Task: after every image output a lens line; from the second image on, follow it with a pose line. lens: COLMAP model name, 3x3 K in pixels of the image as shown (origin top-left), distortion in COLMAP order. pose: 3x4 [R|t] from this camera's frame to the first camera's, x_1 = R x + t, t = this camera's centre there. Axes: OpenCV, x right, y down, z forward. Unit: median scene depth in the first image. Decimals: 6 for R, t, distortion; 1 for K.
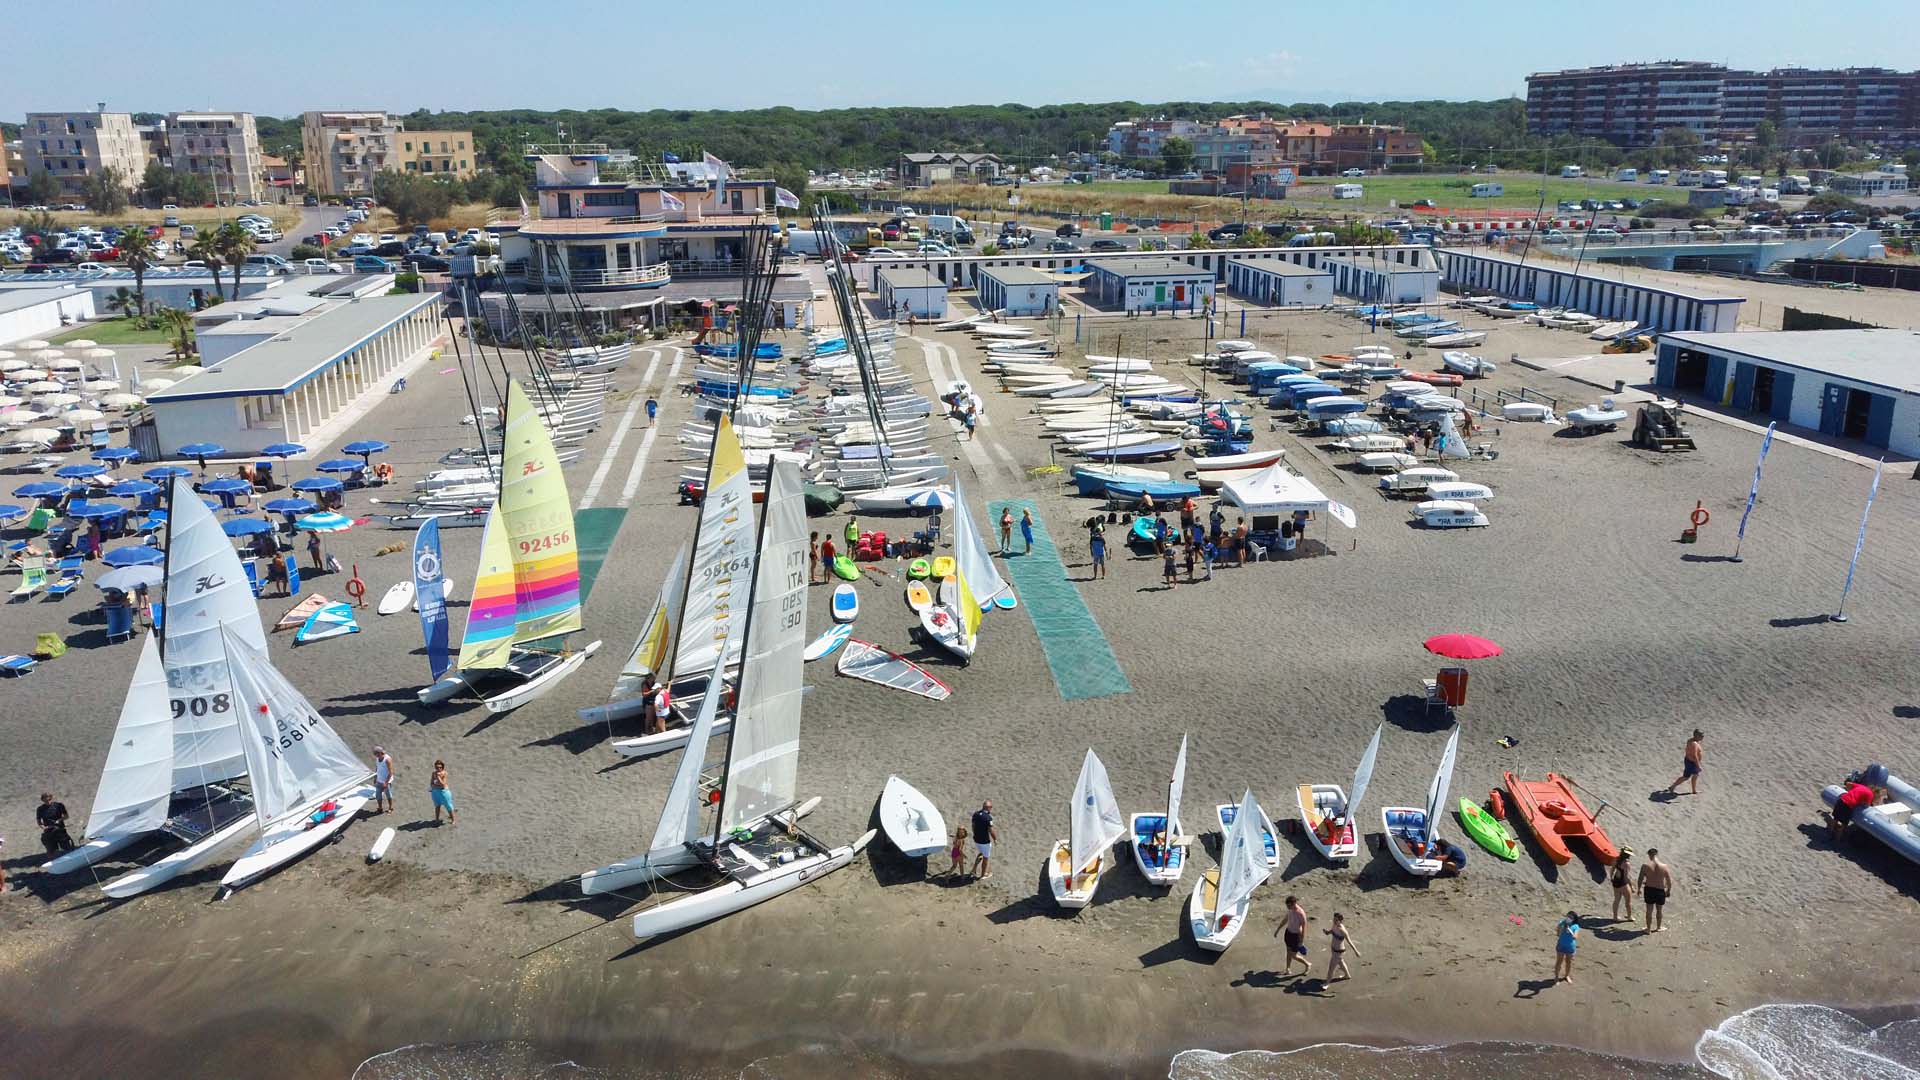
lens RADIAL K [[1543.2, 0, 965.4], [0, 1543.2, 543.6], [0, 0, 1]] dist [0.014543, -0.019489]
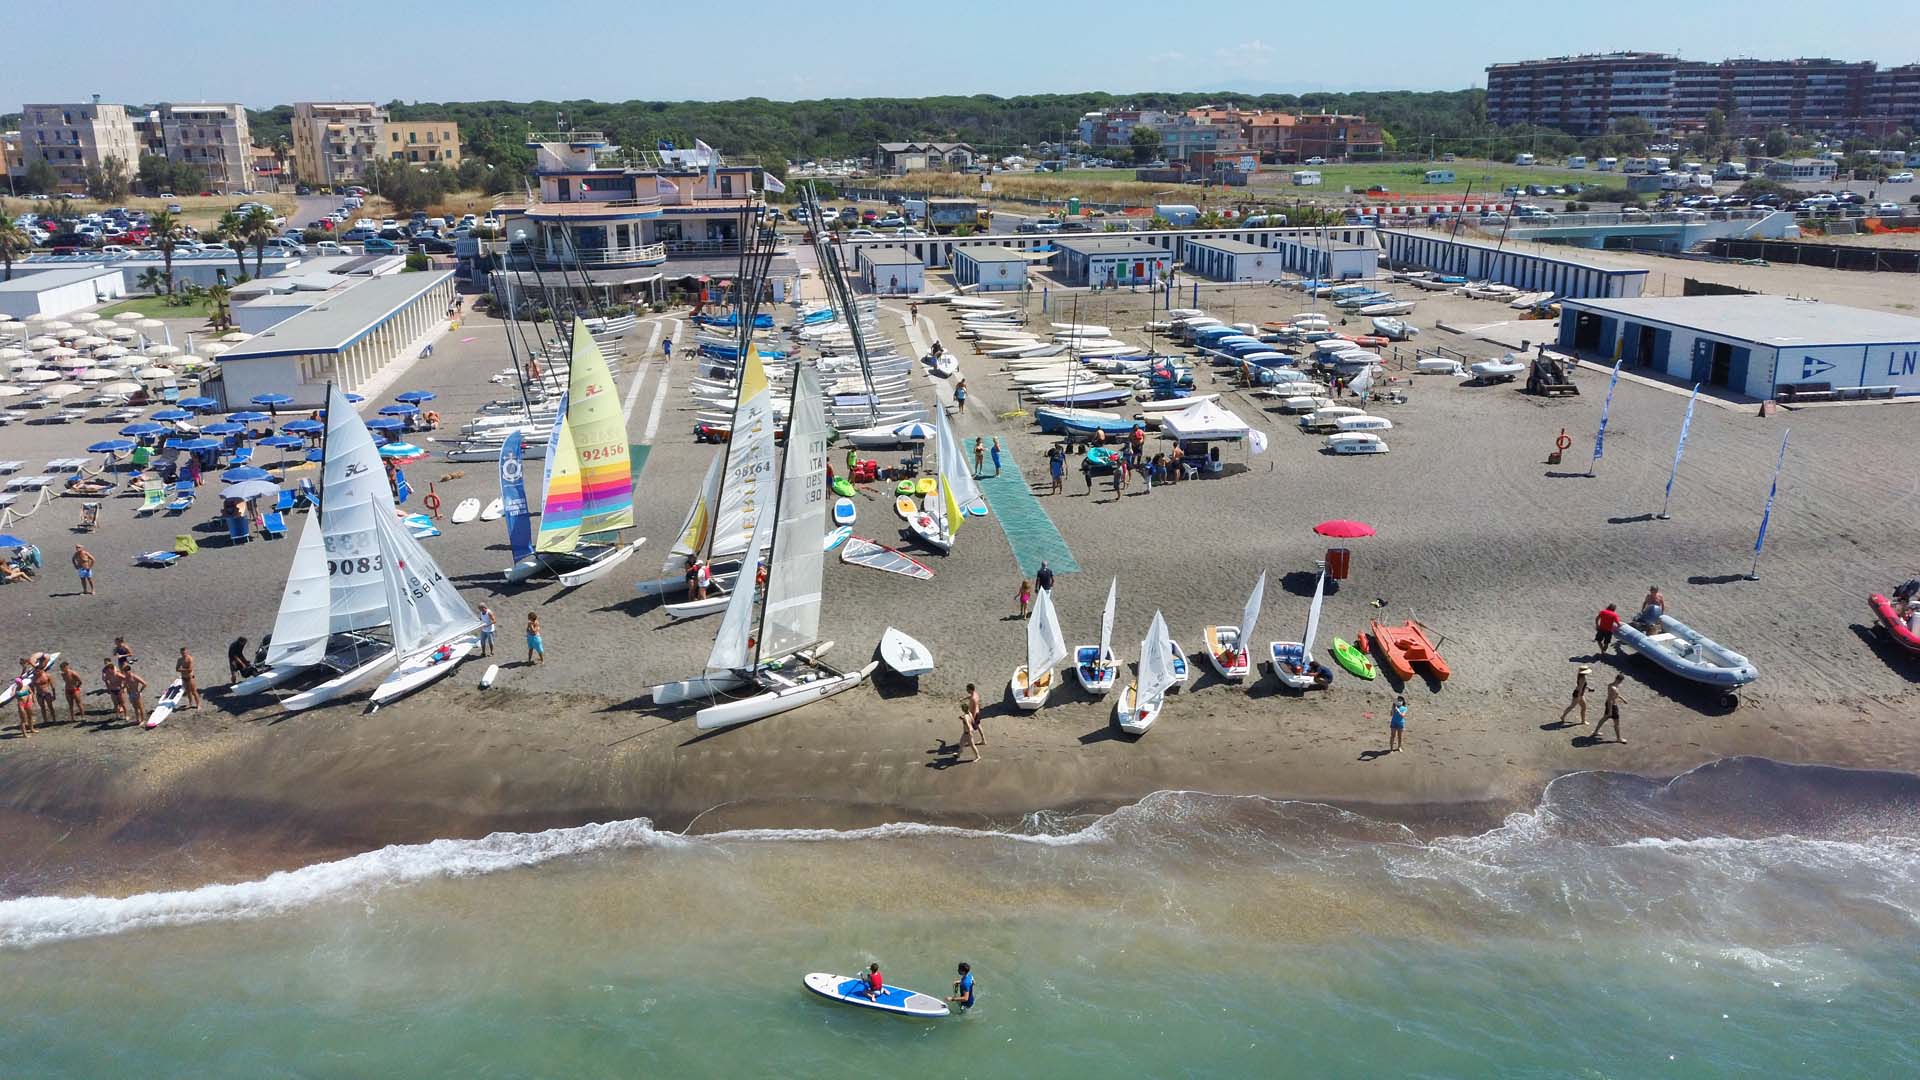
lens RADIAL K [[1543.2, 0, 964.7], [0, 1543.2, 547.3], [0, 0, 1]] dist [0.014543, -0.019489]
pose [[0.999862, -0.005707, 0.015628, -0.002079], [0.005586, 0.999954, 0.007773, 0.033108], [-0.015671, -0.007685, 0.999848, -0.115154]]
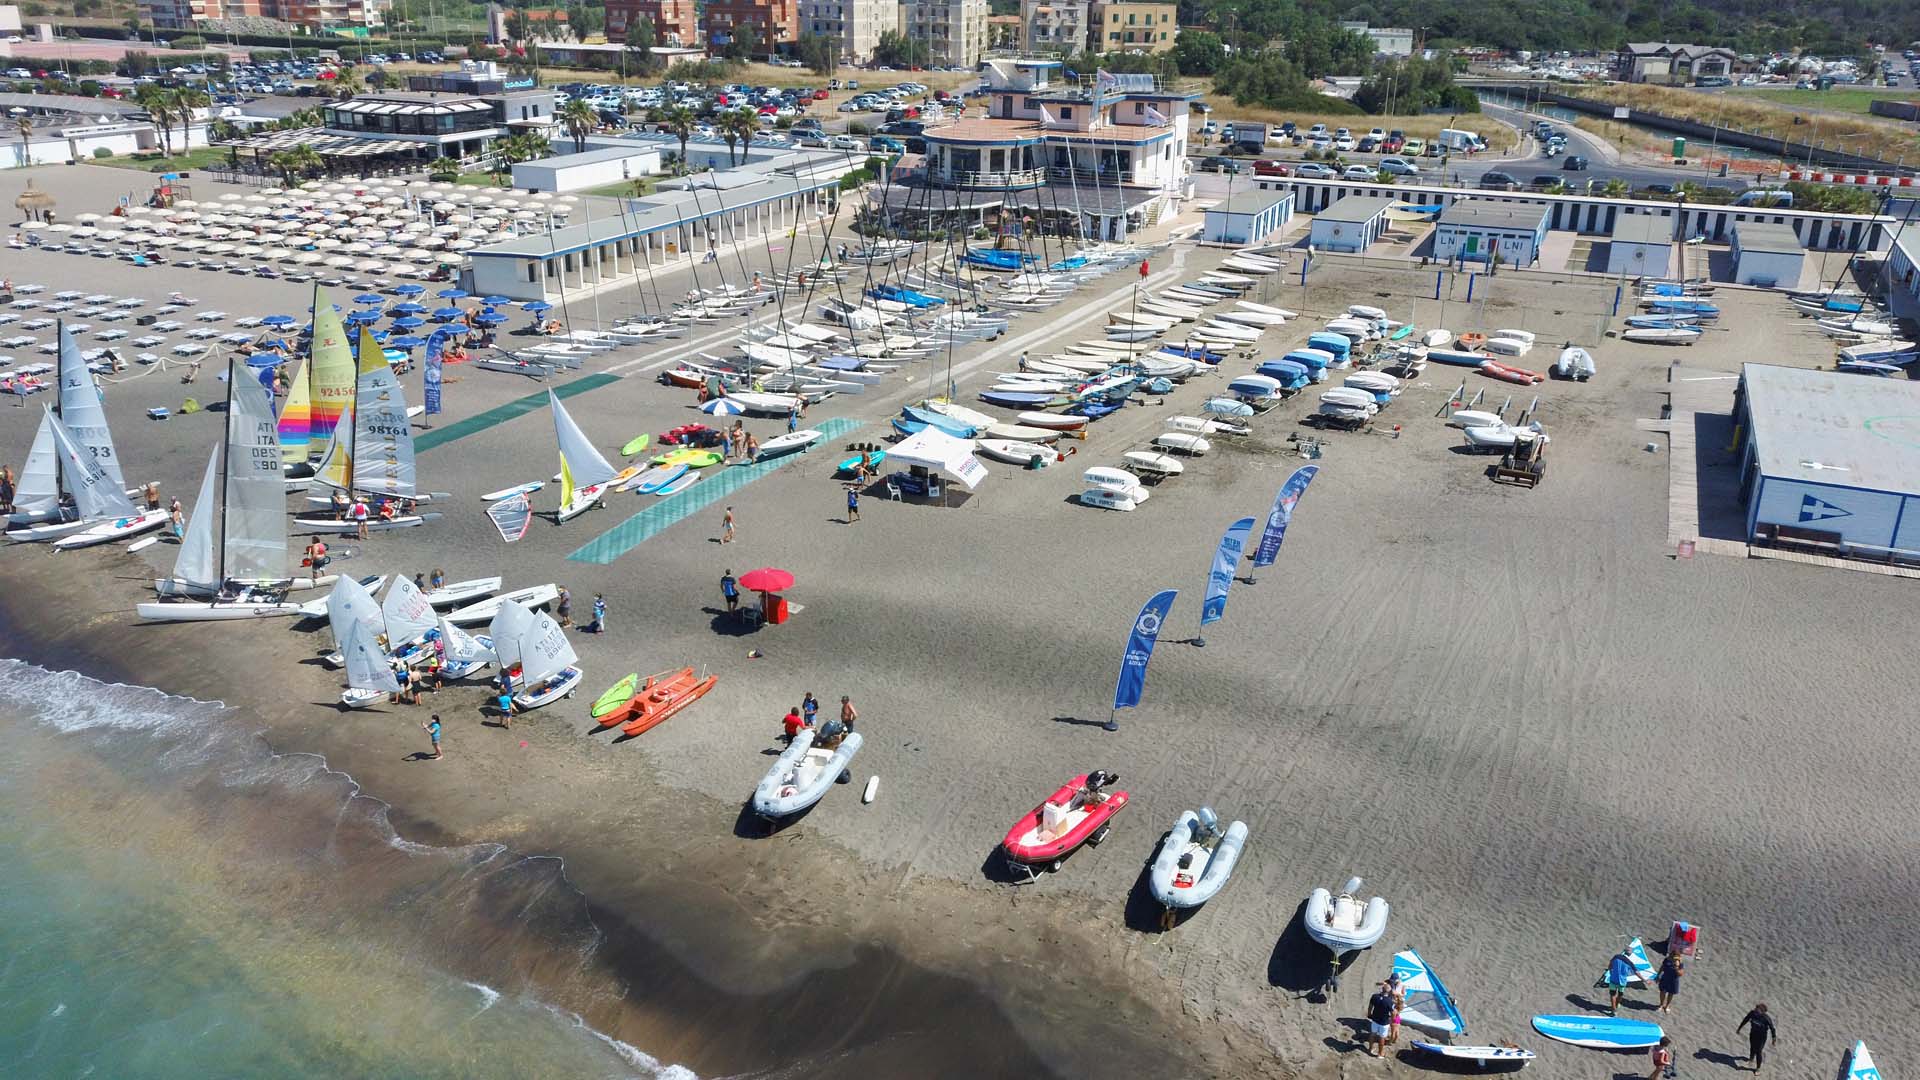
lens RADIAL K [[1543.2, 0, 958.0], [0, 1543.2, 535.4], [0, 0, 1]] dist [0.014543, -0.019489]
pose [[0.851129, 0.202213, -0.484448, 0.519569], [-0.159877, 0.978844, 0.127689, -0.078433], [0.500019, -0.031228, 0.865451, -0.023582]]
